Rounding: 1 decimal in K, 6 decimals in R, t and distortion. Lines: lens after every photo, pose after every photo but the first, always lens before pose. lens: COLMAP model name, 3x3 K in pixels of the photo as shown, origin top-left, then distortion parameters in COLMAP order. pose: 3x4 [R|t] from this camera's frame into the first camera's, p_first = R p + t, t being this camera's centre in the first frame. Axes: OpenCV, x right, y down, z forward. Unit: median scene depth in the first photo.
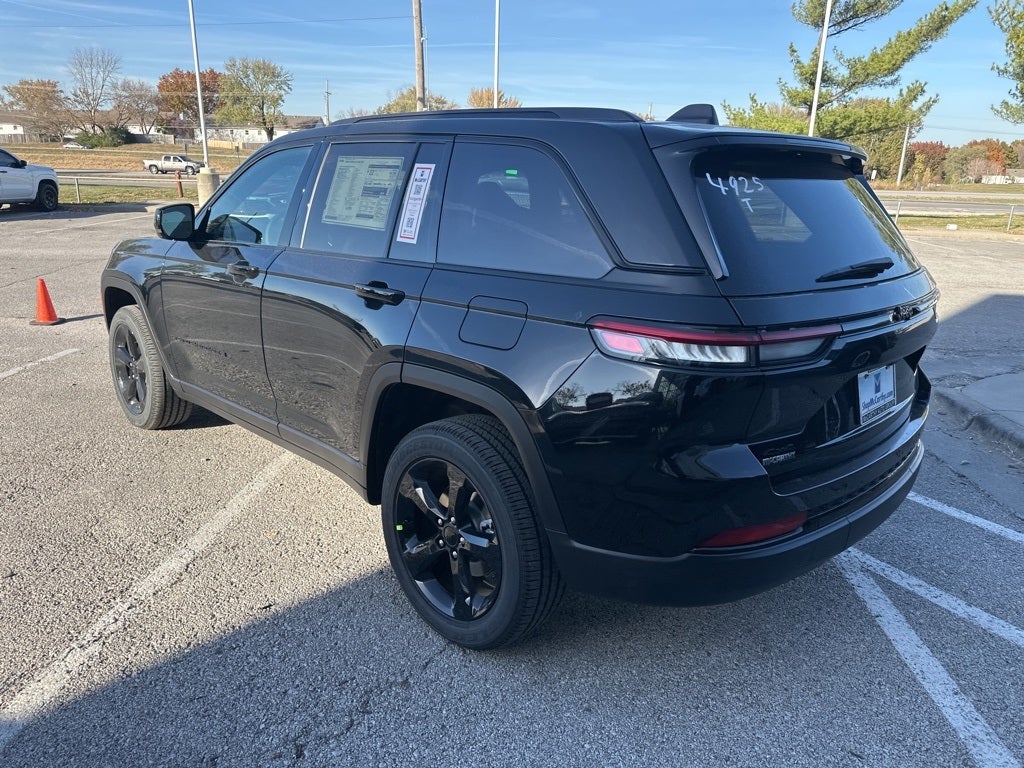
lens RADIAL K [[726.4, 0, 510.1], [0, 726.4, 381.2], [0, 0, 1]] dist [0.027211, -0.029921]
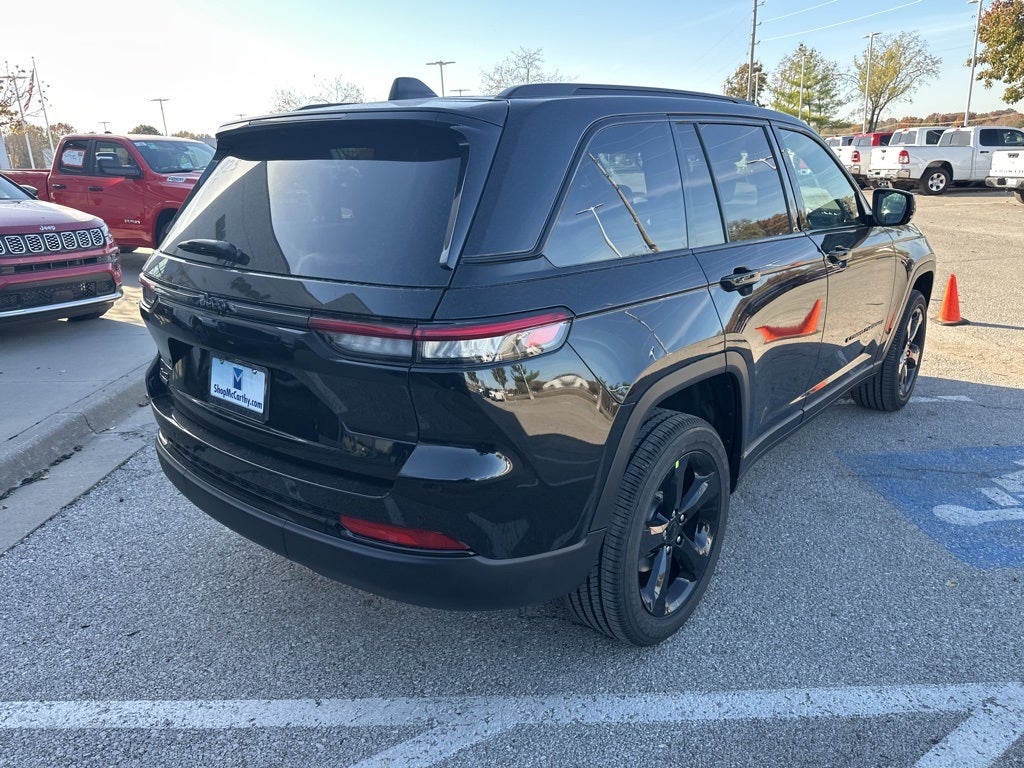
lens RADIAL K [[722.5, 0, 501.0], [0, 722.5, 383.8], [0, 0, 1]] dist [0.014788, -0.019485]
pose [[0.074619, 0.270097, -0.959937, 1.067651], [-0.247248, 0.937575, 0.244585, -0.225786], [0.966075, 0.219092, 0.136742, 0.906747]]
